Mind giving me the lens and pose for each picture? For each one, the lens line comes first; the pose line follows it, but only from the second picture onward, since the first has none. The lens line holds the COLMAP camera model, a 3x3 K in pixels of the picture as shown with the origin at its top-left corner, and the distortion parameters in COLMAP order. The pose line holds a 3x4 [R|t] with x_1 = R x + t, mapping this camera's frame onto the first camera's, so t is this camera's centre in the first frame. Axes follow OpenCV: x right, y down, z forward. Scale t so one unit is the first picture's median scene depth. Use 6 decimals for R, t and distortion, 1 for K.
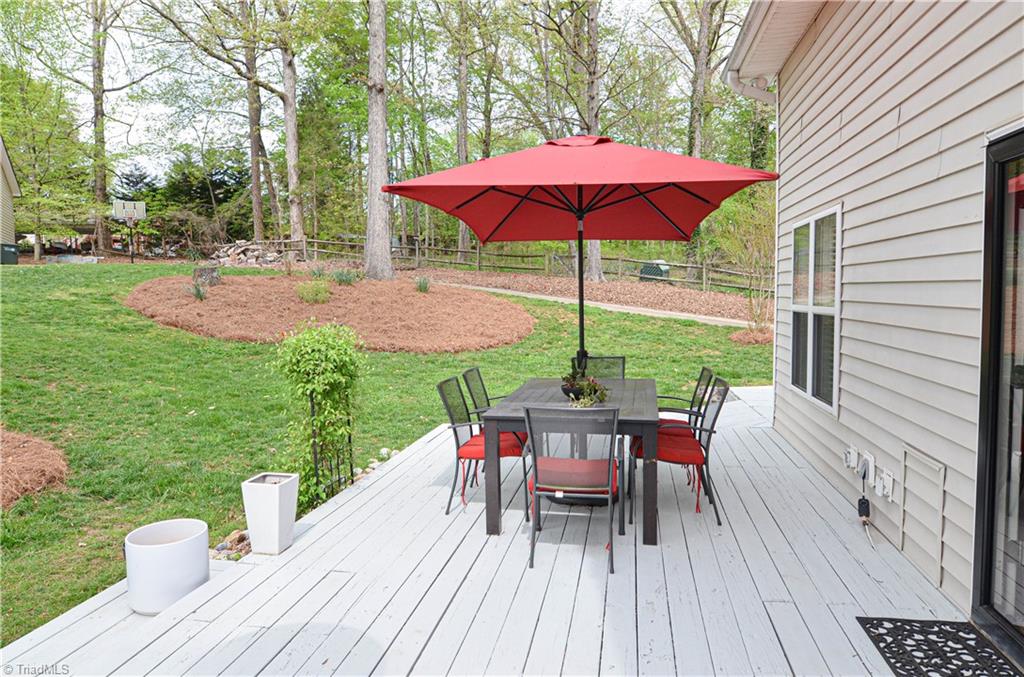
lens RADIAL K [[616.9, 0, 512.8], [0, 616.9, 329.3], [0, 0, 1]] dist [-0.011272, -0.006738]
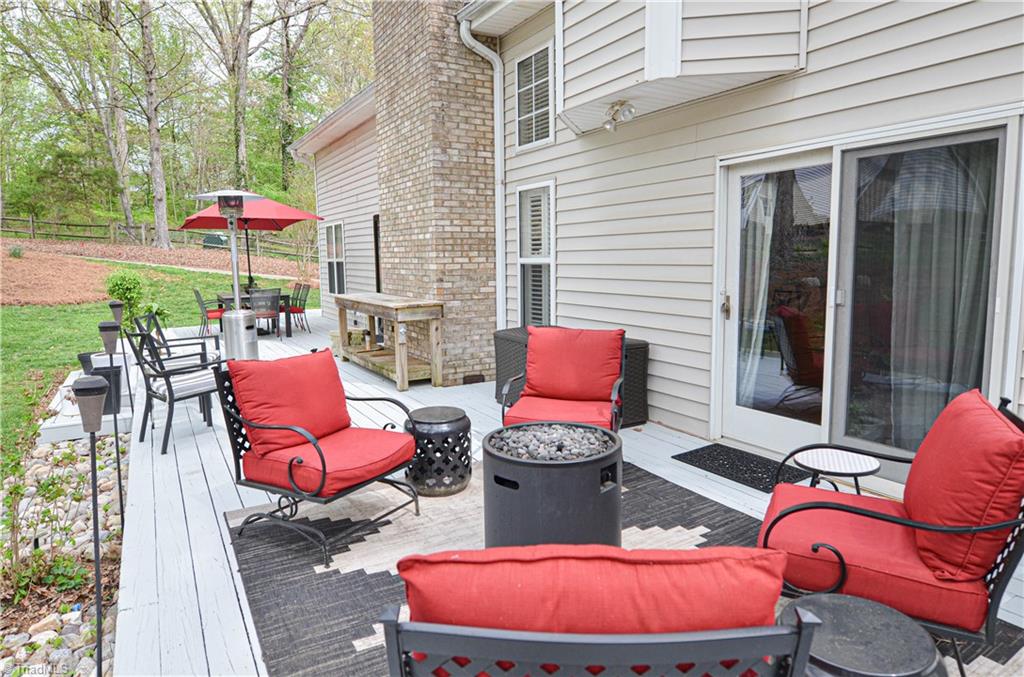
lens RADIAL K [[616.9, 0, 512.9], [0, 616.9, 328.6], [0, 0, 1]] dist [-0.011272, -0.006738]
pose [[0.743354, -0.079415, 0.664167, -0.218698], [0.046170, 0.996651, 0.067496, 0.035769], [-0.667302, -0.019509, 0.744531, -0.446164]]
